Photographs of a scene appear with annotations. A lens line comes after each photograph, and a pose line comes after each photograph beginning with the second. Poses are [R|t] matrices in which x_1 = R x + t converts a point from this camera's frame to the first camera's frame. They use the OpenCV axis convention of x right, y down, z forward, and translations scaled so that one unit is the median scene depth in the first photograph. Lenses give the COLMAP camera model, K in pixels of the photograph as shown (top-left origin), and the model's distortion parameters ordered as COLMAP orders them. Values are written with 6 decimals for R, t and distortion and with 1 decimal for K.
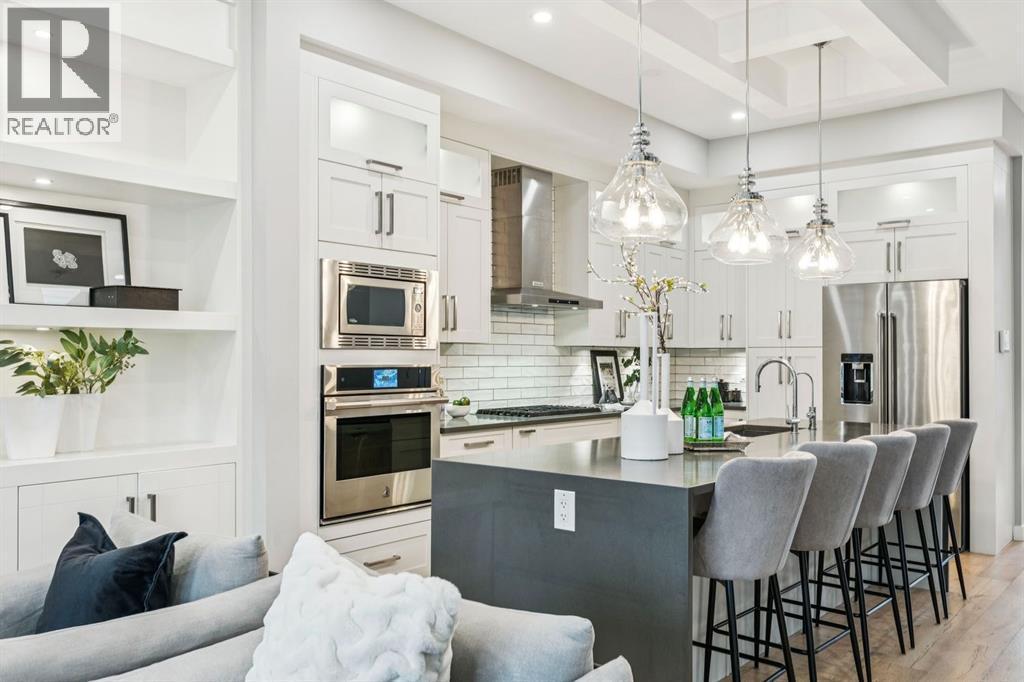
lens RADIAL K [[840.8, 0, 523.6], [0, 840.8, 357.9], [0, 0, 1]] dist [-0.001637, -0.006804]
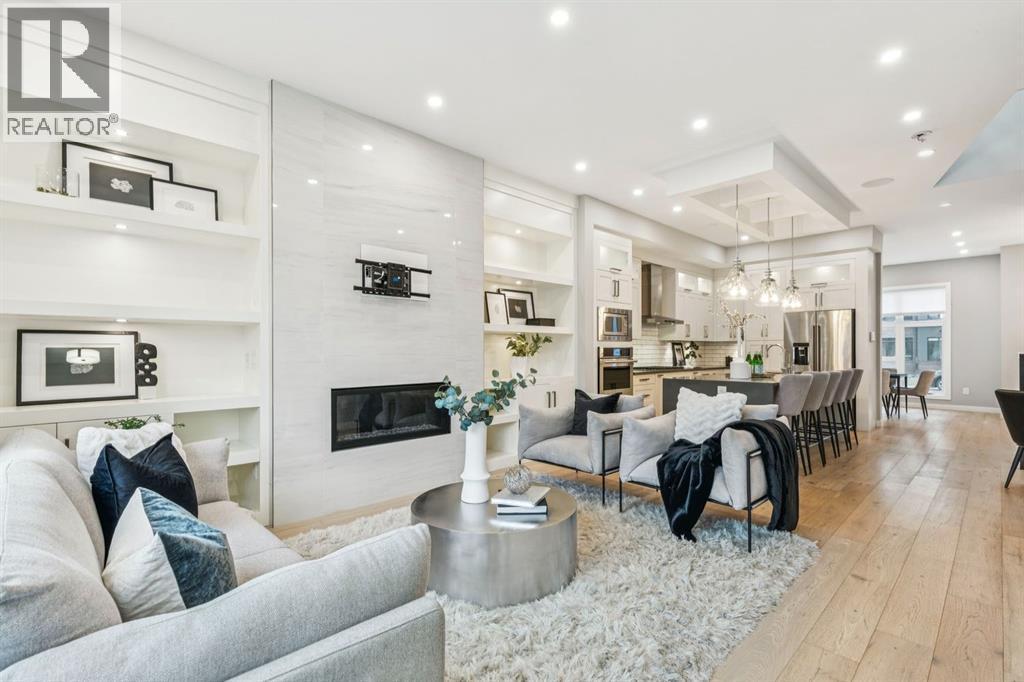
lens RADIAL K [[467.1, 0, 513.3], [0, 467.1, 350.5], [0, 0, 1]] dist [0.001632, 0.000110]
pose [[0.993286, -0.003969, -0.115614, -0.298016], [0.003818, 0.999992, -0.001528, 0.018918], [0.115619, 0.001077, 0.993293, -0.438134]]
